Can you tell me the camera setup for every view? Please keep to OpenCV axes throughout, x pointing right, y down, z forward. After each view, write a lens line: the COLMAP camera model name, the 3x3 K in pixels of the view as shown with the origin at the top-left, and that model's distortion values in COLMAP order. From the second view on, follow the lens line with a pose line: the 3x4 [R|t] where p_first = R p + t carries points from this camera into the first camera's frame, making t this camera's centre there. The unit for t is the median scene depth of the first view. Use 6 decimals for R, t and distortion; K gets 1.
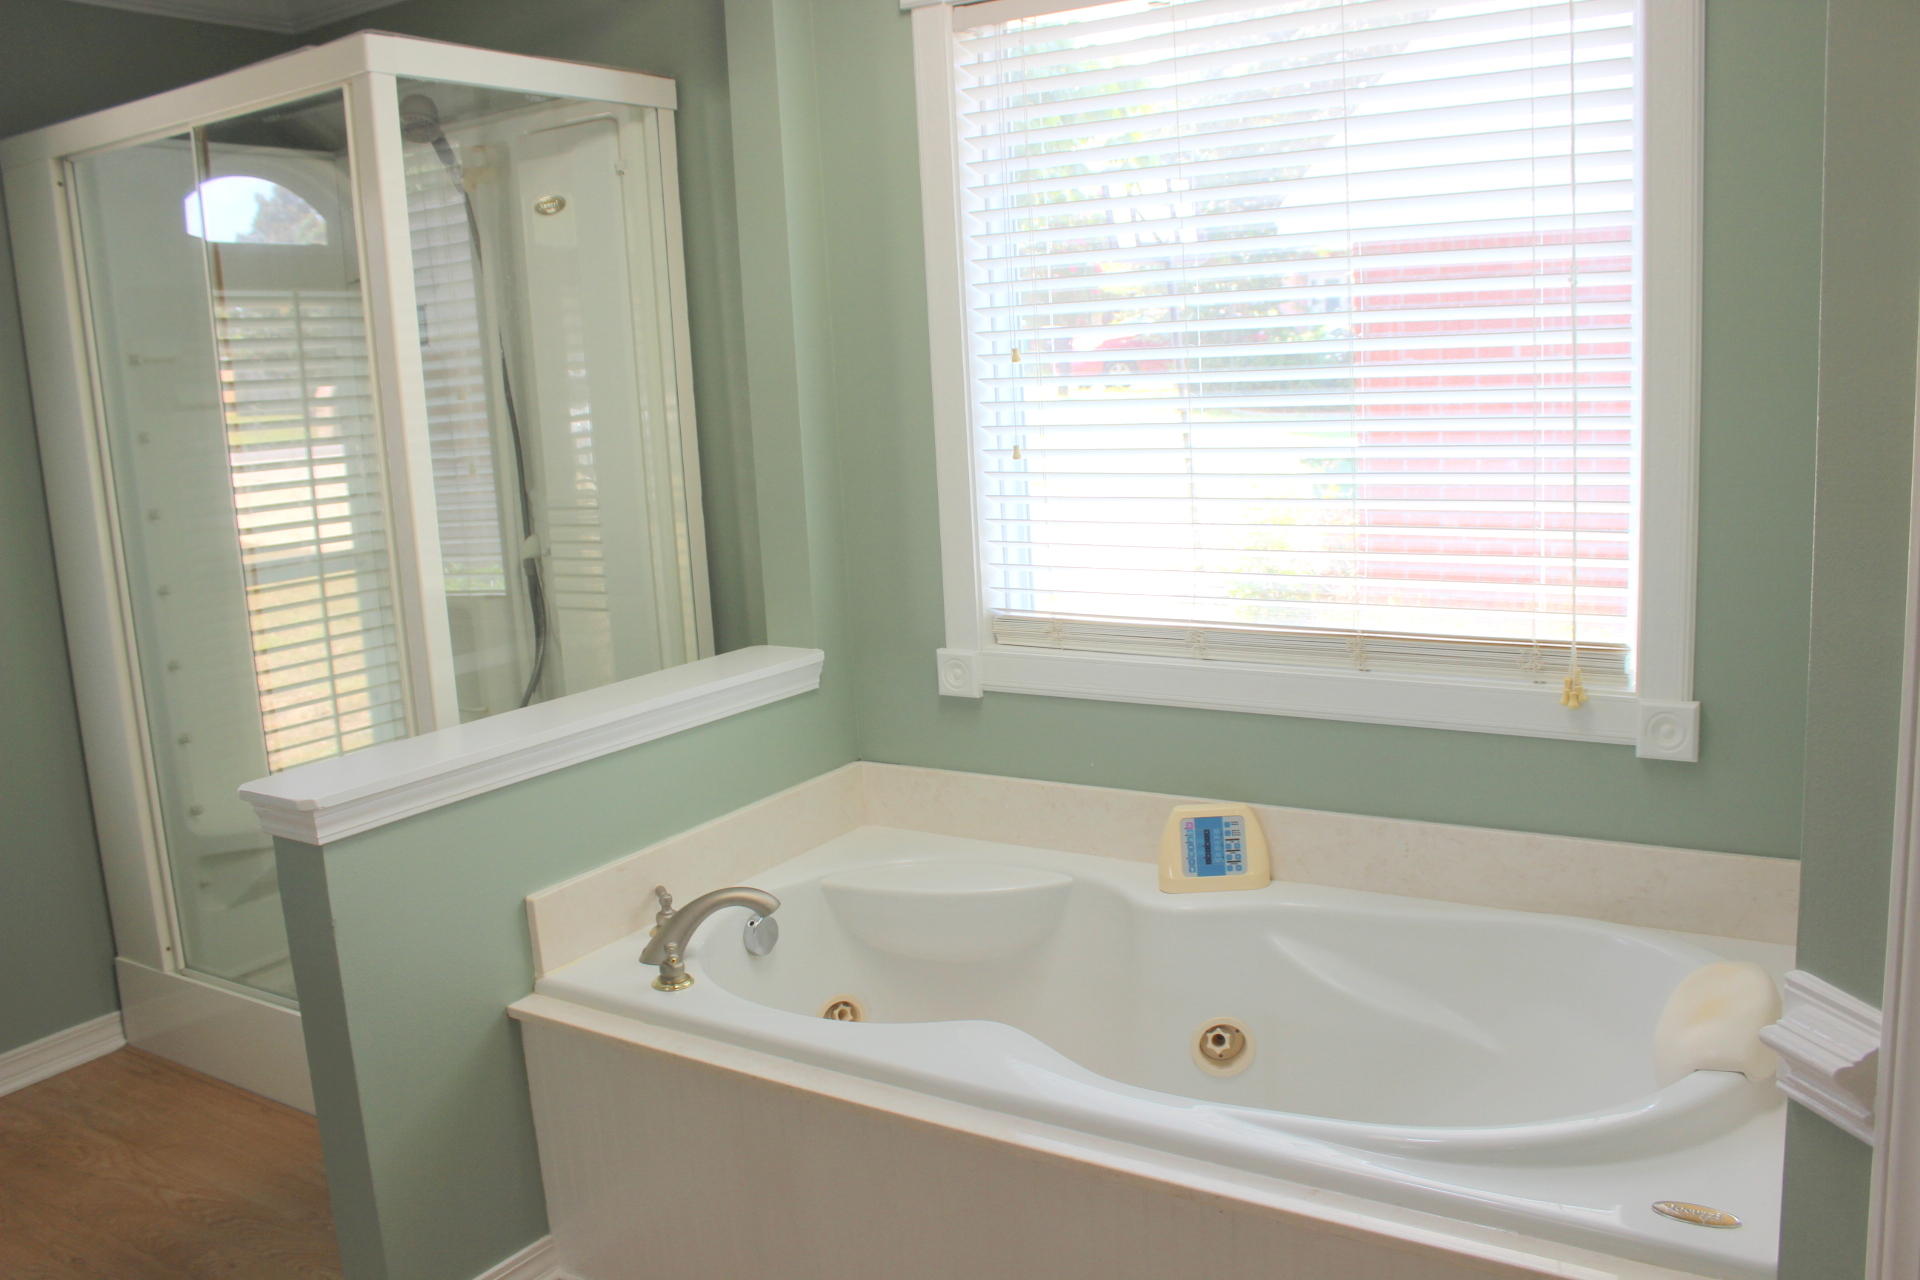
lens RADIAL K [[1614.0, 0, 953.9], [0, 1614.0, 640.4], [0, 0, 1]] dist [-0.154476, 0.134596]
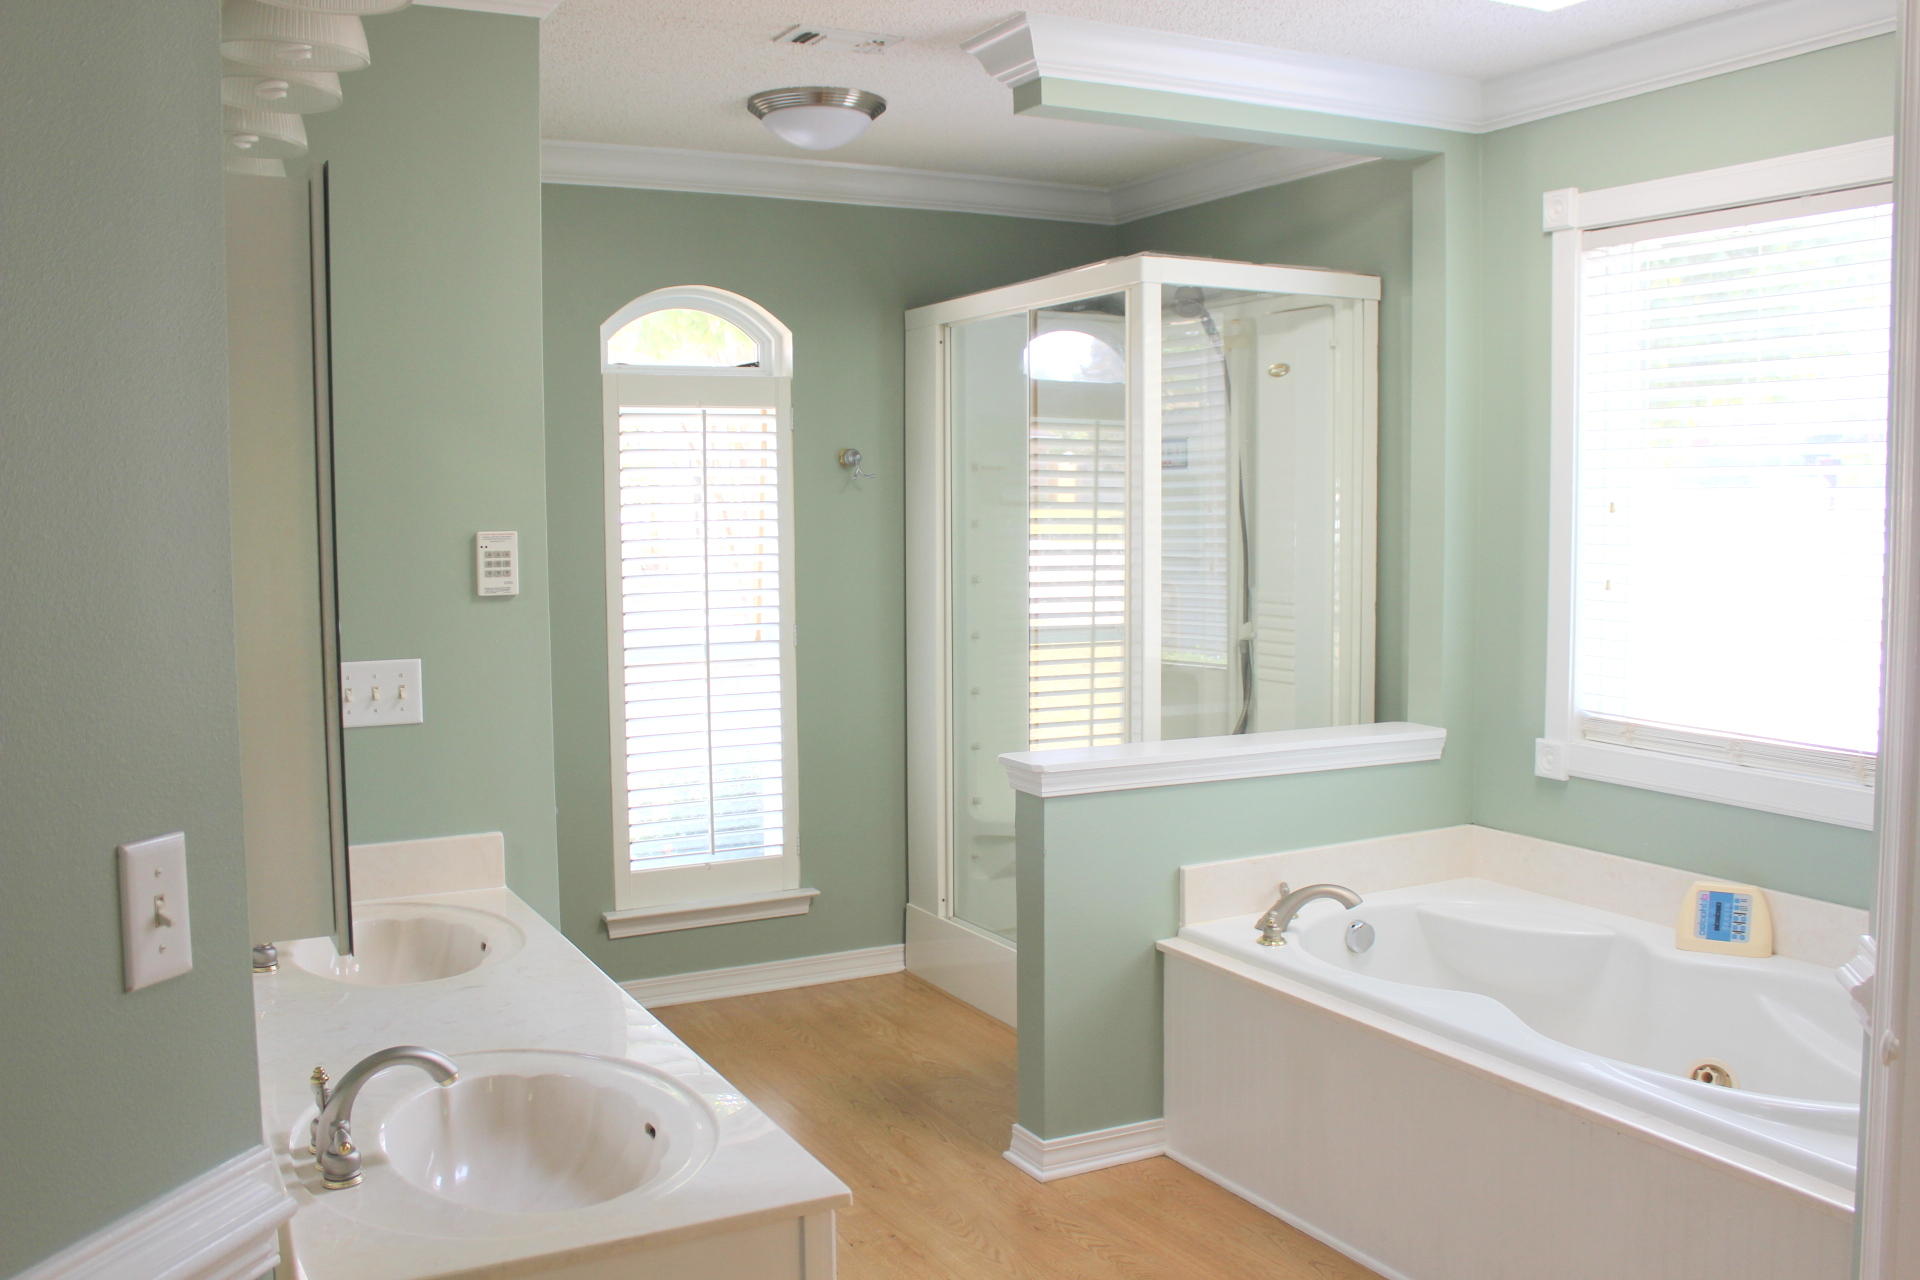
lens RADIAL K [[1764.7, 0, 953.0], [0, 1764.7, 639.6], [0, 0, 1]] dist [-0.148230, 0.000000]
pose [[0.877054, 0.089241, -0.472029, 0.219030], [-0.126050, 0.990916, -0.046867, 0.049500], [0.463559, 0.100604, 0.880336, -0.388622]]
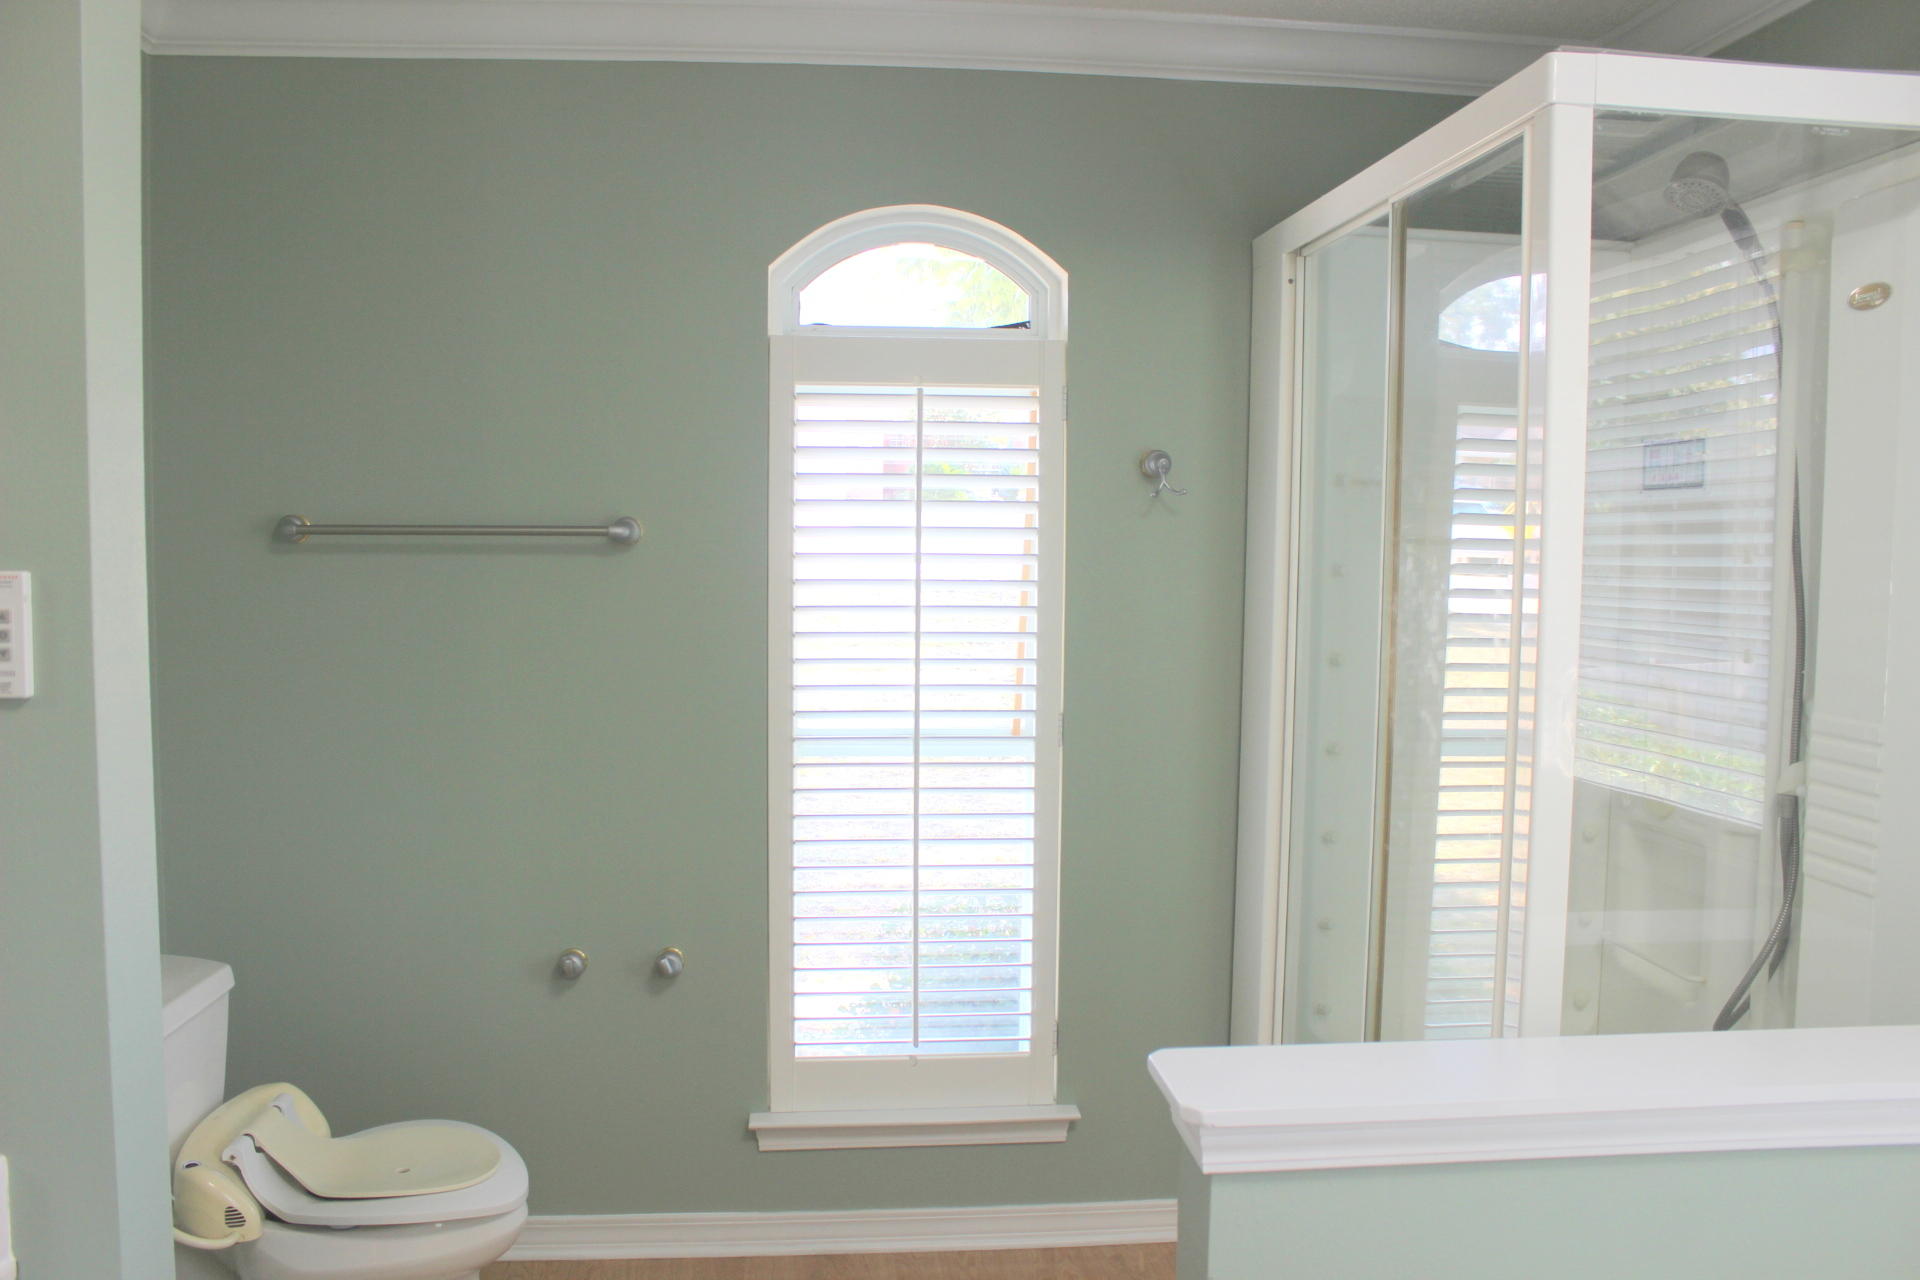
lens RADIAL K [[1614.0, 0, 959.4], [0, 1614.0, 638.4], [0, 0, 1]] dist [-0.154476, 0.134596]
pose [[0.628177, 0.118488, -0.768996, 0.031903], [-0.182934, 0.983123, 0.002047, -0.061017], [0.756260, 0.139389, 0.639250, 0.305291]]
